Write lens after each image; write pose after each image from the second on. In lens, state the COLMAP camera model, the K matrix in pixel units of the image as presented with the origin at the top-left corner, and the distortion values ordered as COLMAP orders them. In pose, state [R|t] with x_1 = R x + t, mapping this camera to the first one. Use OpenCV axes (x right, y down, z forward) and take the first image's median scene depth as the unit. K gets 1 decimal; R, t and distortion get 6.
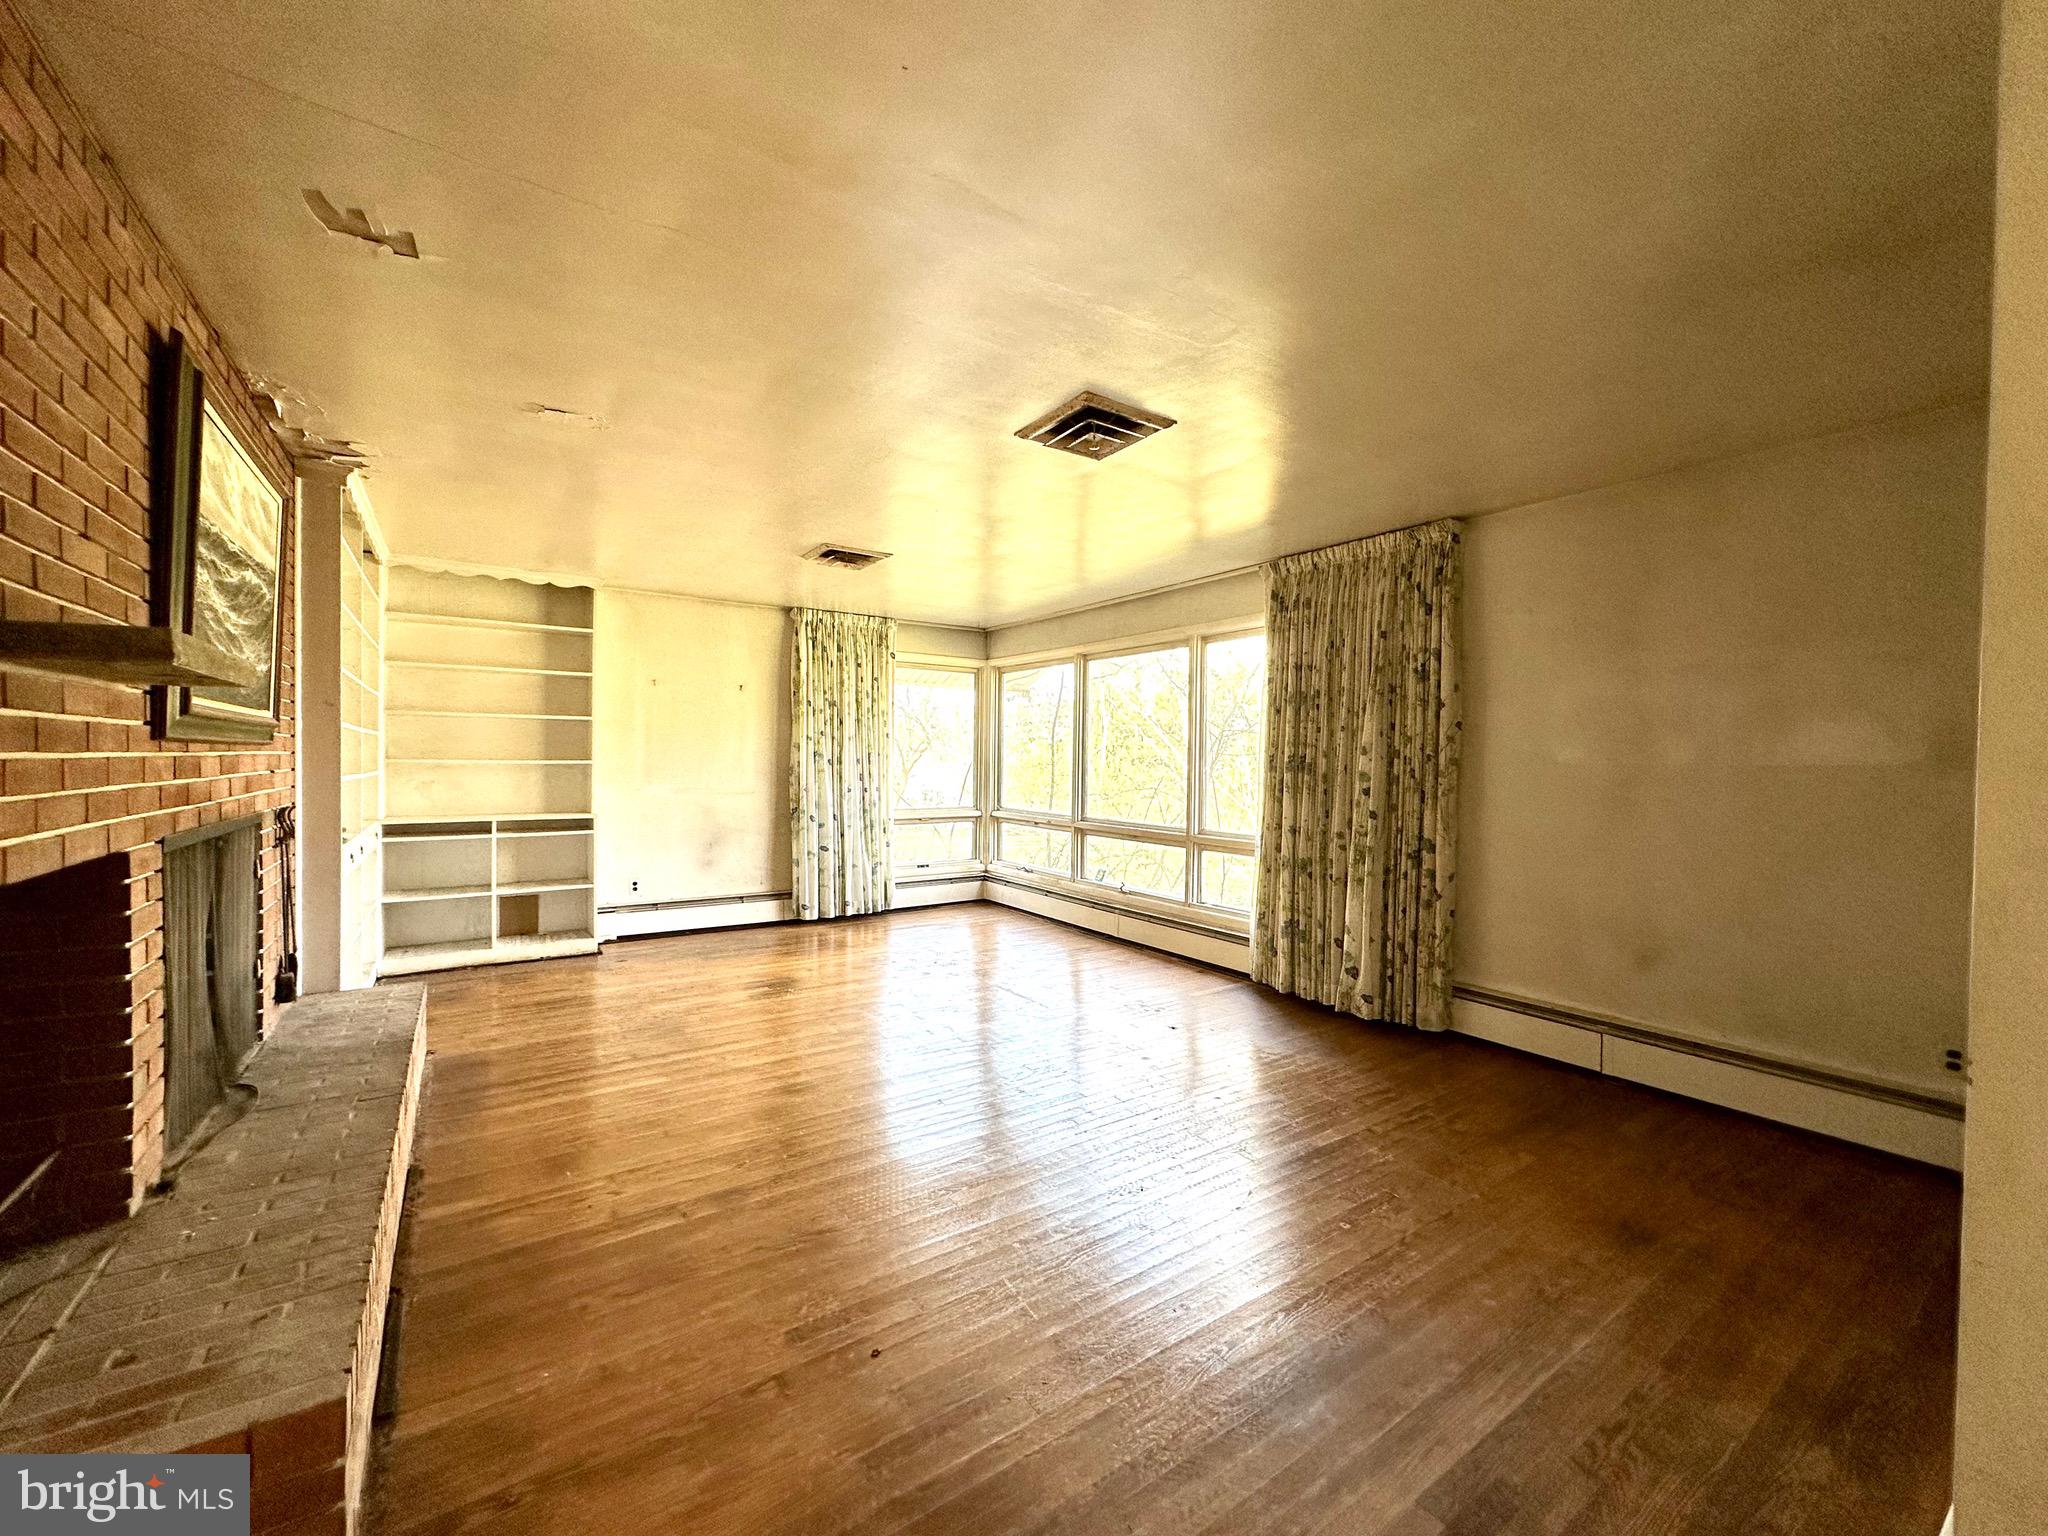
lens RADIAL K [[814.3, 0, 1020.0], [0, 814.3, 774.2], [0, 0, 1]] dist [0.000785, 0.000047]
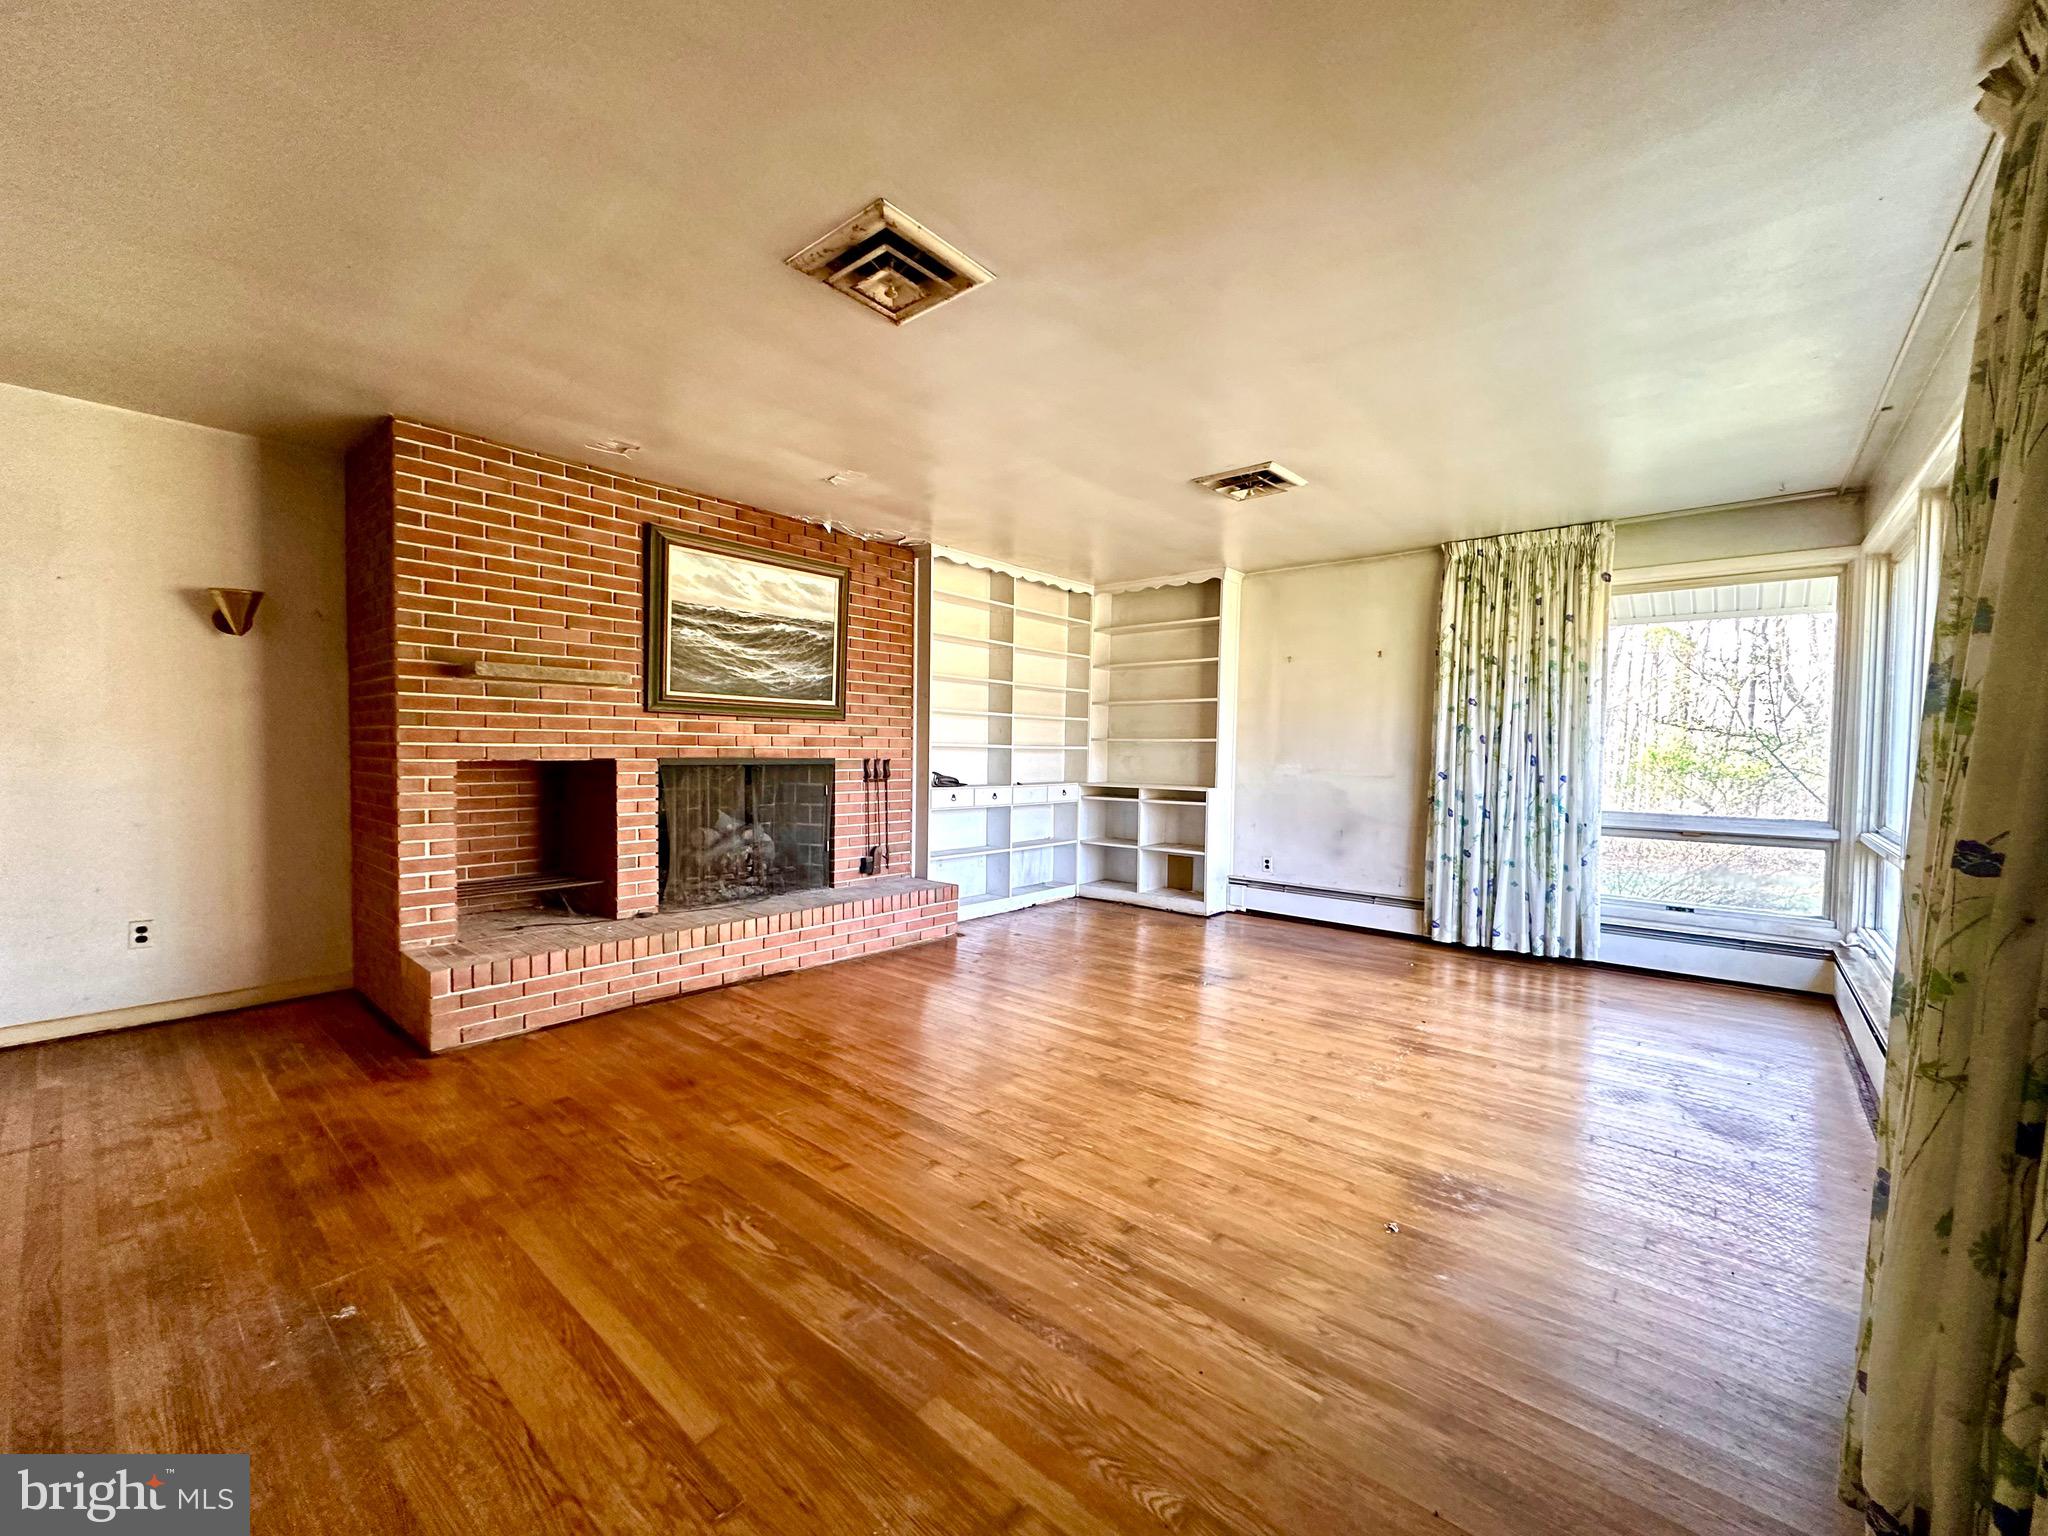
lens RADIAL K [[814.3, 0, 1021.0], [0, 814.3, 766.2], [0, 0, 1]] dist [0.000785, 0.000047]
pose [[0.260567, 0.013144, -0.965366, 0.384972], [-0.028820, 0.999568, 0.005831, 0.018095], [0.965025, 0.026302, 0.260833, 0.404823]]
